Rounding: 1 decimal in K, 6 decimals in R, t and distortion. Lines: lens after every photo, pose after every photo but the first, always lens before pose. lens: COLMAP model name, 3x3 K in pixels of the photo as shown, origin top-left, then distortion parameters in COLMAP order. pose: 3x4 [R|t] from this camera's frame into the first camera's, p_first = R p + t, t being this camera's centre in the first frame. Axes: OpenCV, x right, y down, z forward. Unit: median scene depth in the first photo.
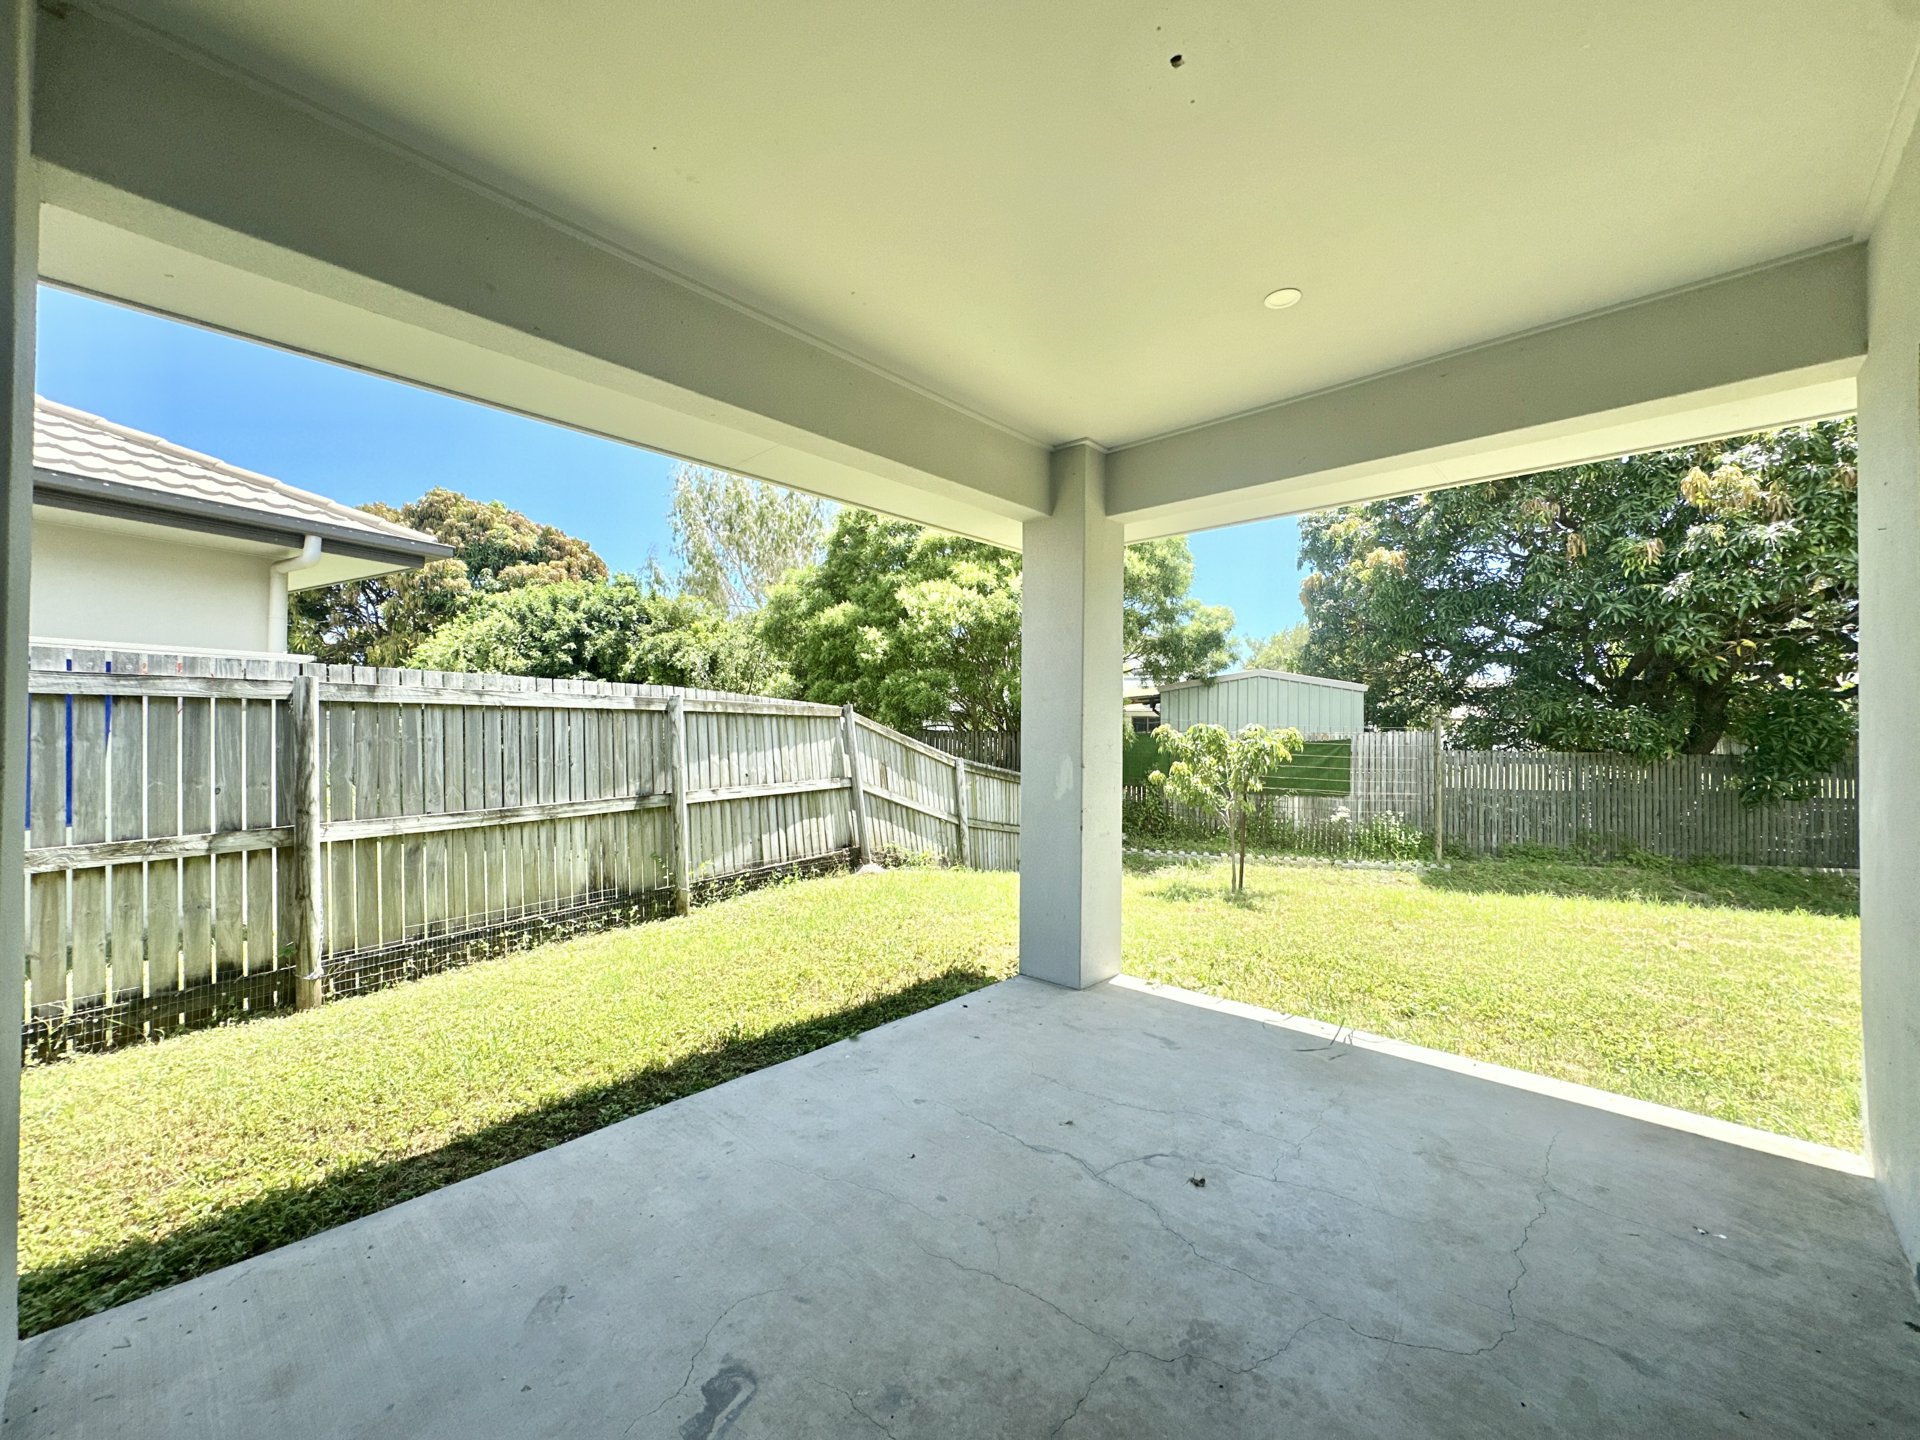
lens RADIAL K [[763.6, 0, 955.0], [0, 763.6, 728.1], [0, 0, 1]] dist [-0.002748, -0.000565]
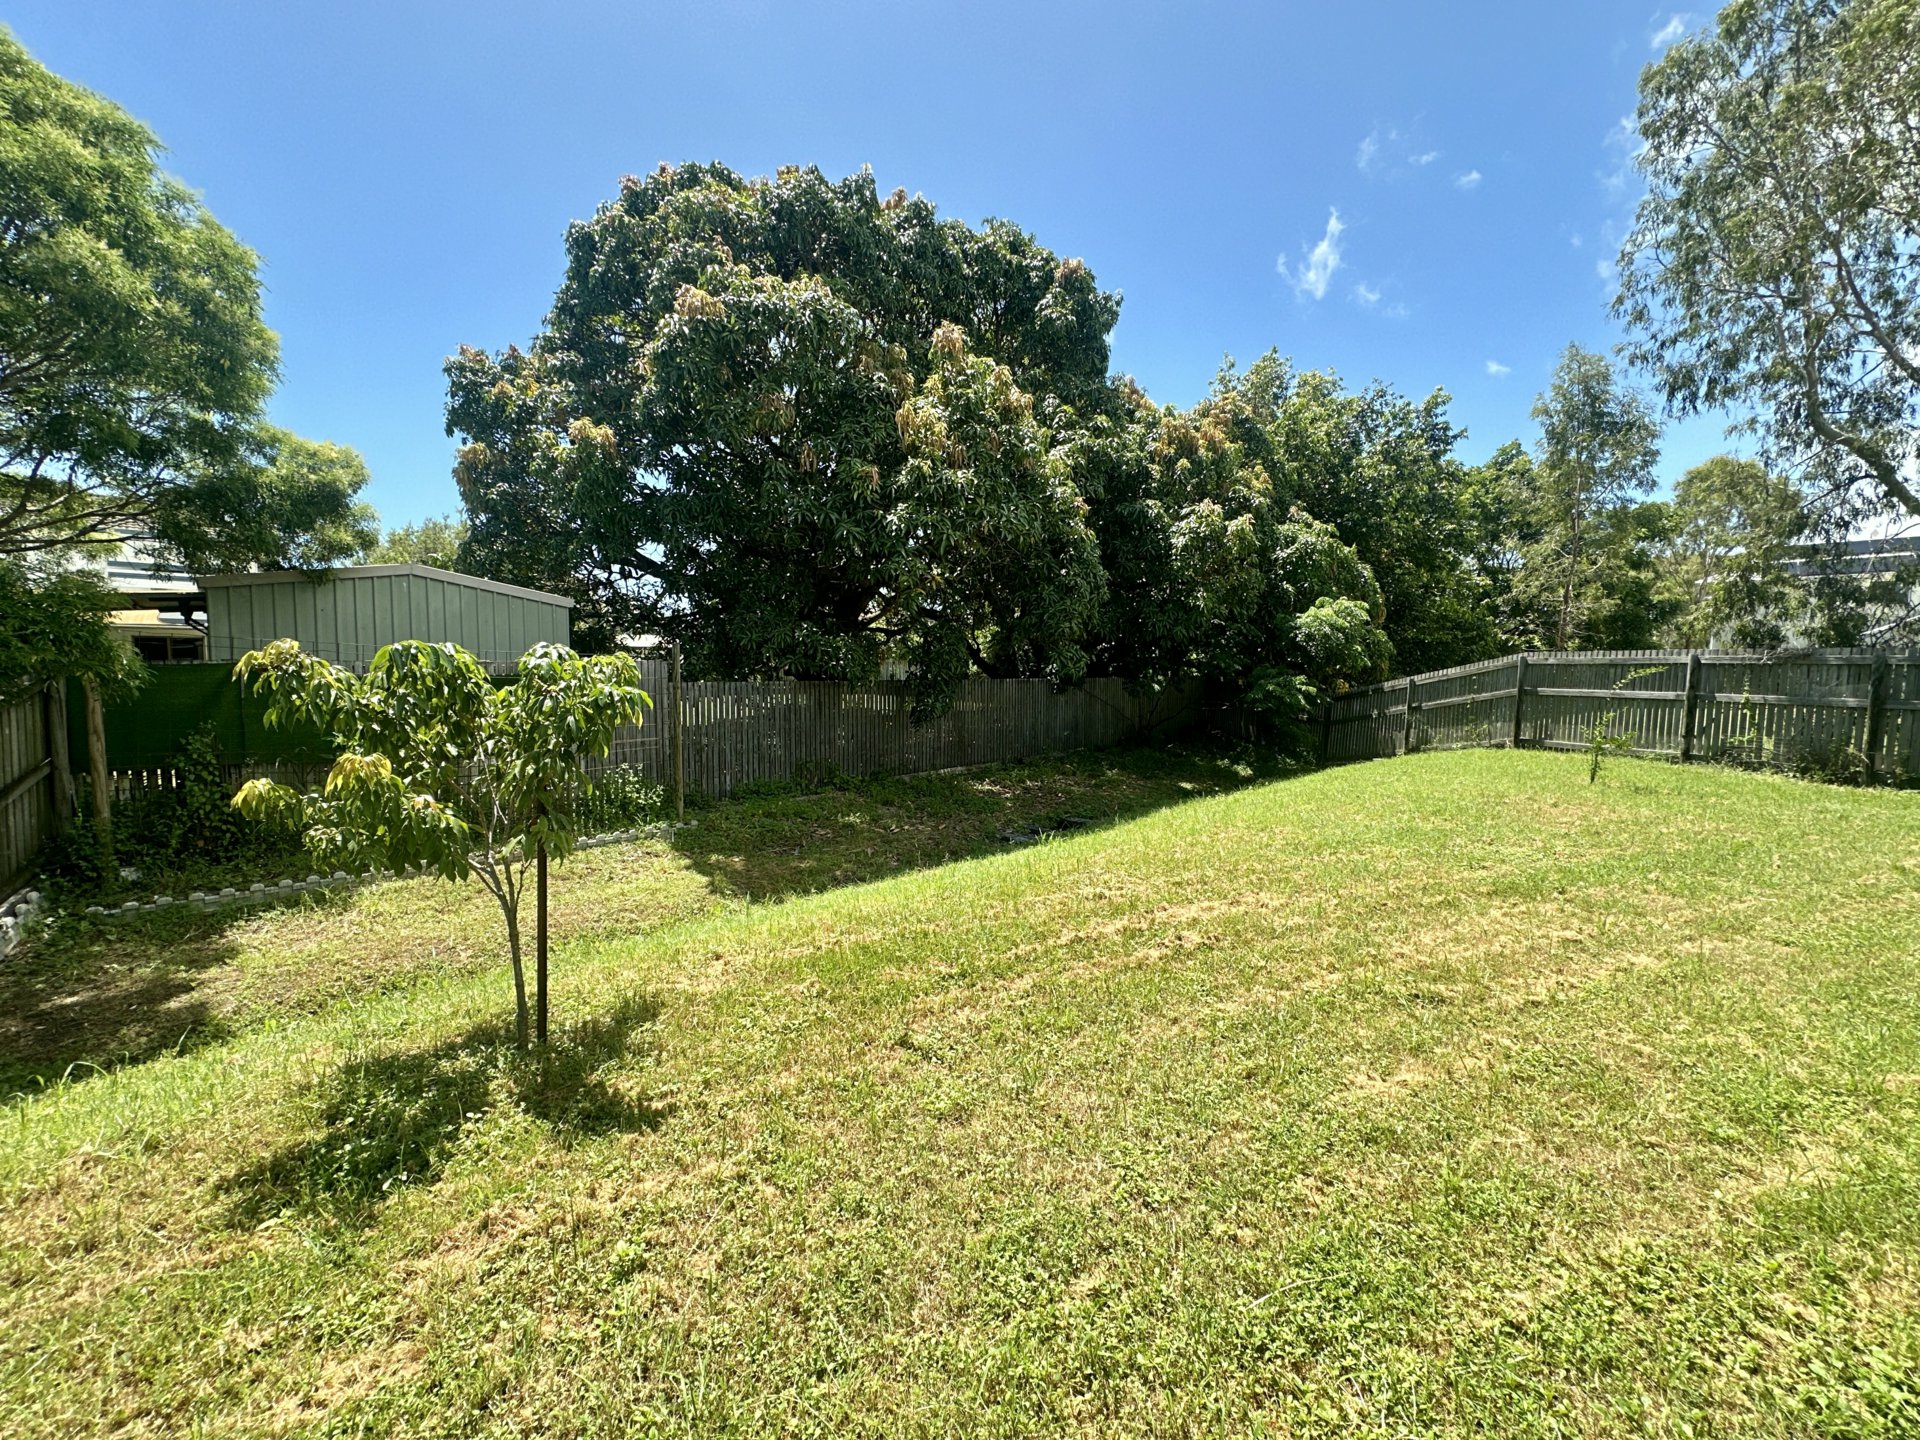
lens RADIAL K [[763.6, 0, 965.5], [0, 763.6, 718.0], [0, 0, 1]] dist [-0.002748, -0.000565]
pose [[0.492016, -0.068438, 0.867892, 0.071615], [-0.000983, 0.996861, 0.079166, 0.001318], [-0.870586, -0.039804, 0.490404, 0.314345]]
